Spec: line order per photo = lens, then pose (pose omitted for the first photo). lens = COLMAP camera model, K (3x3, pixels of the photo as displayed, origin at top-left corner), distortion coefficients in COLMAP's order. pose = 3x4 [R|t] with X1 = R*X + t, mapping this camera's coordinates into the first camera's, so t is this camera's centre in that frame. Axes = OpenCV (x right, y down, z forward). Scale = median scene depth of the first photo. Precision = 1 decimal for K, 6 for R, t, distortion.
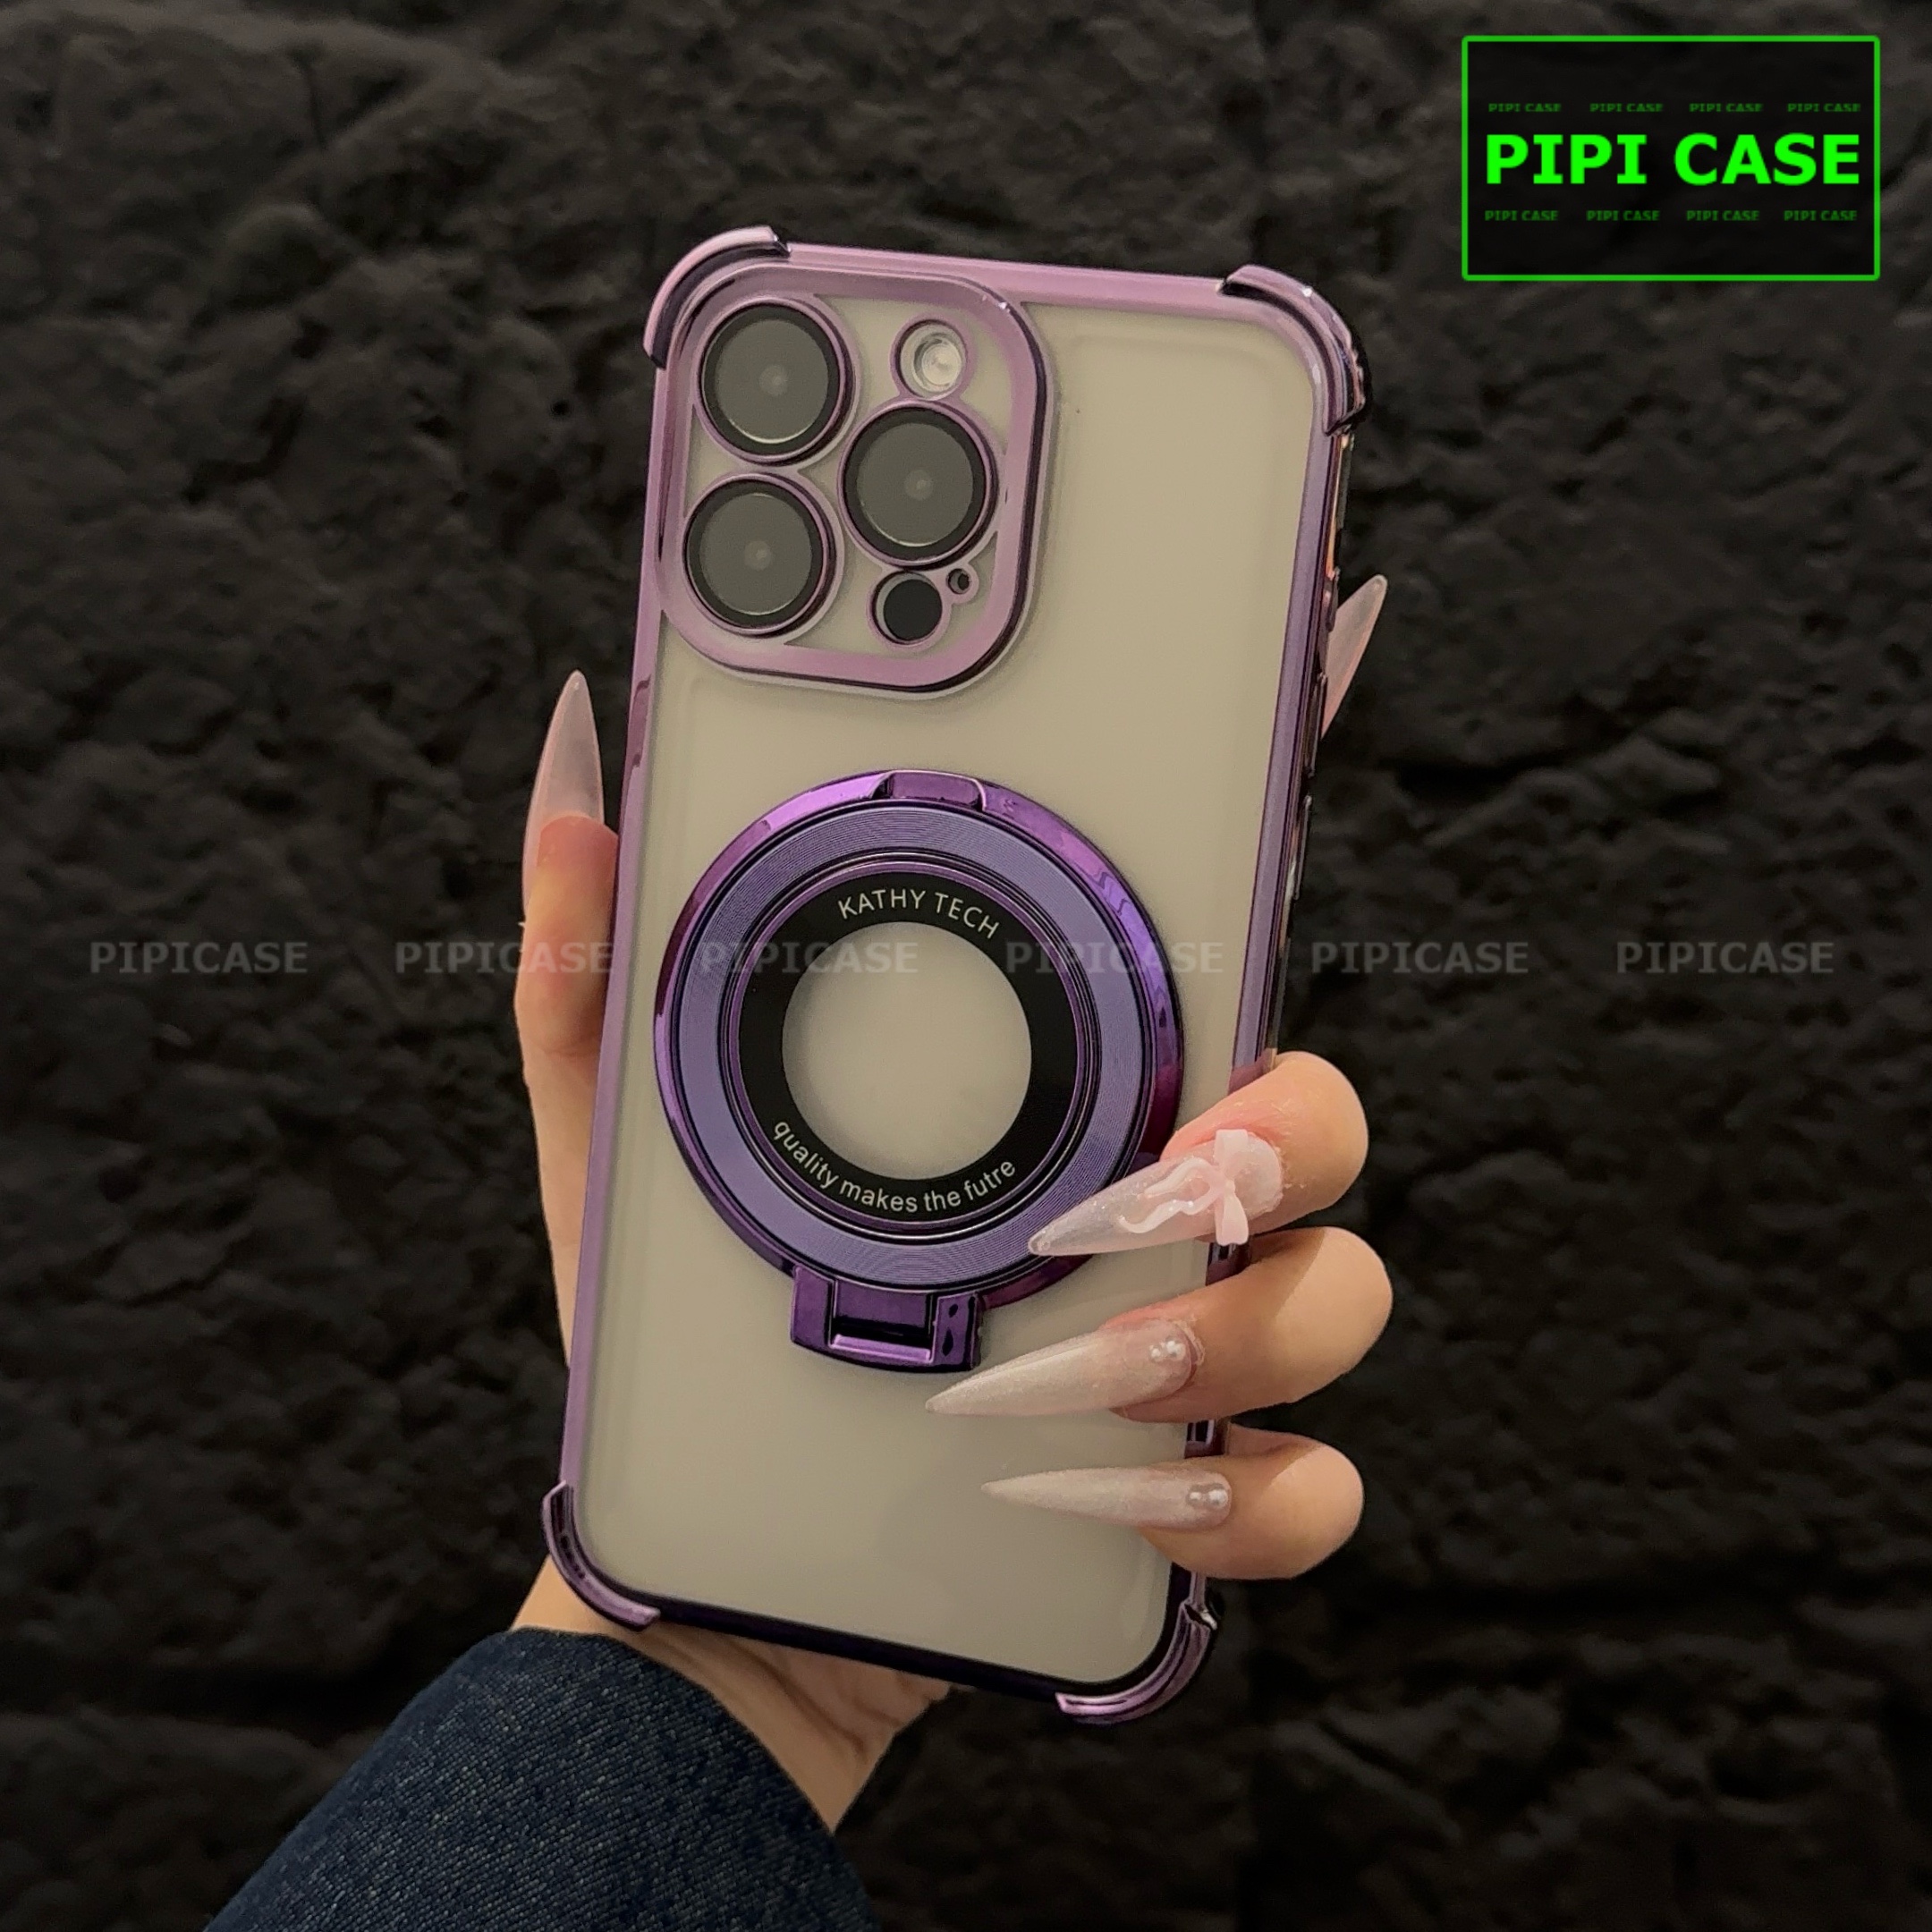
lens RADIAL K [[3012.8, 0, 970.7], [0, 3012.8, 937.5], [0, 0, 1]] dist [0.212665, -0.674875]
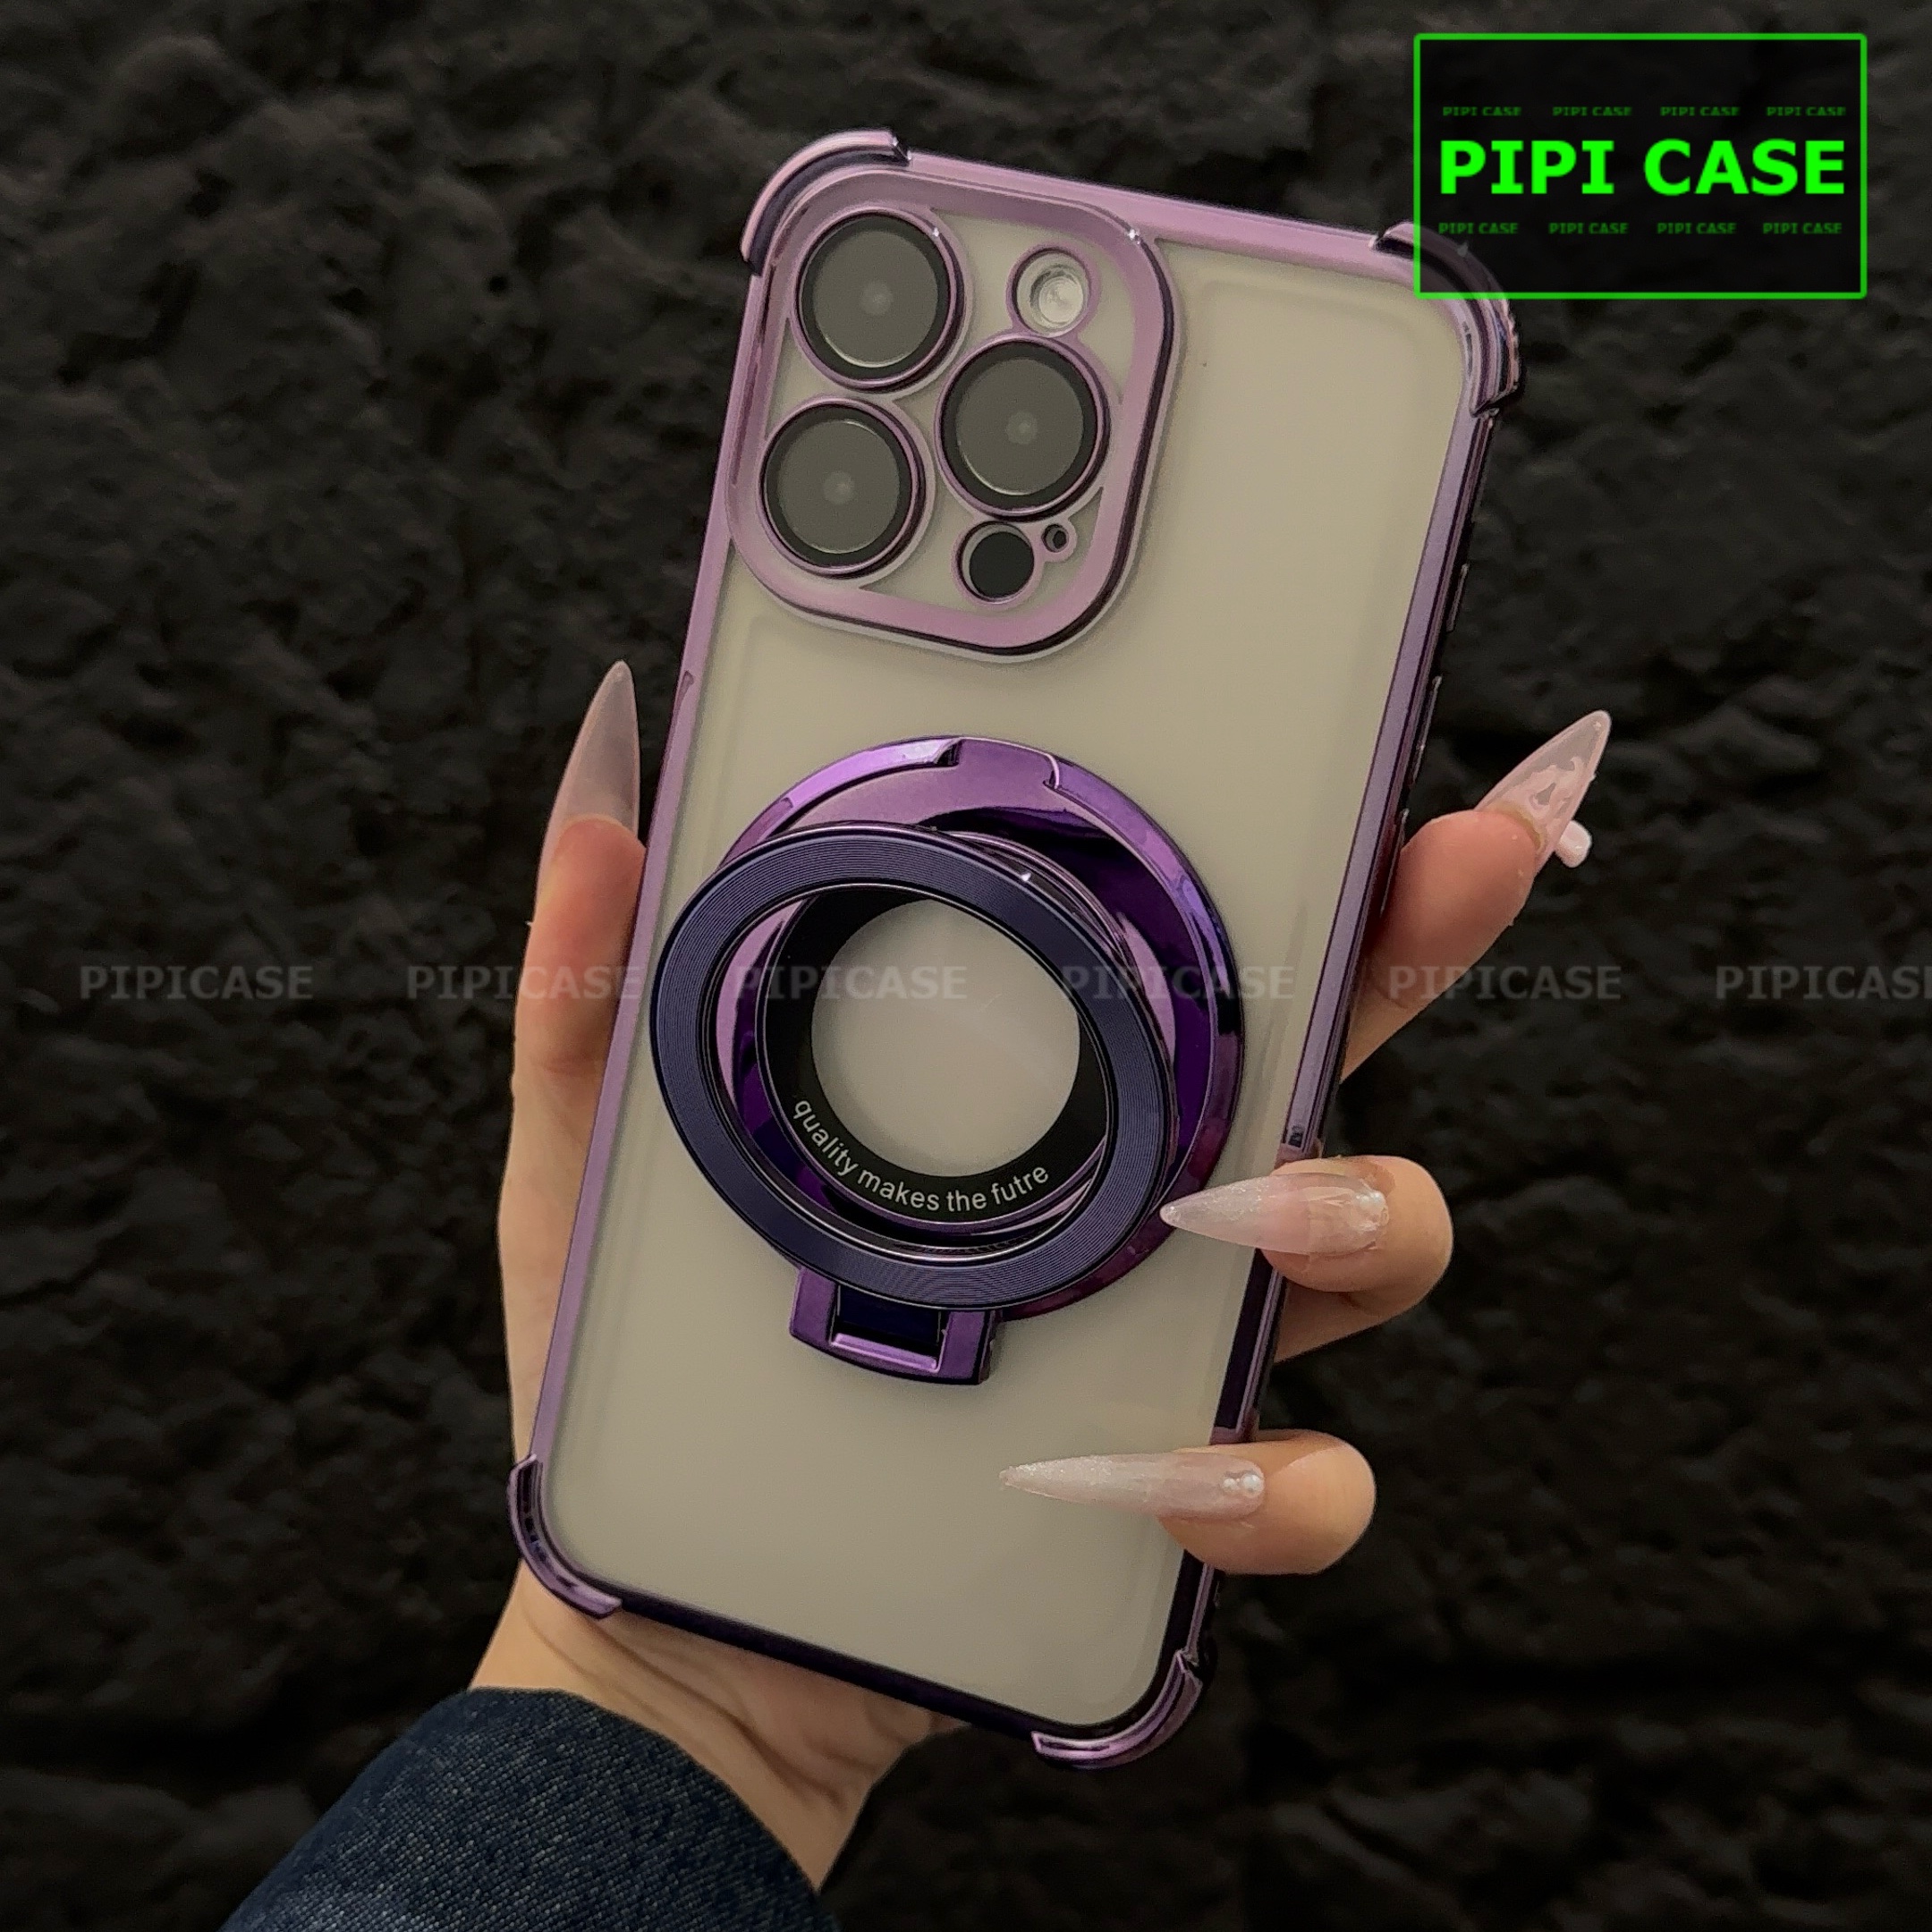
lens RADIAL K [[2853.0, 0, 954.3], [0, 2853.0, 1055.2], [0, 0, 1]] dist [0.221623, -0.734767]
pose [[0.999576, 0.028992, 0.002557, -0.002123], [-0.029093, 0.997791, 0.059719, -0.009567], [-0.000820, -0.059768, 0.998212, 0.171825]]
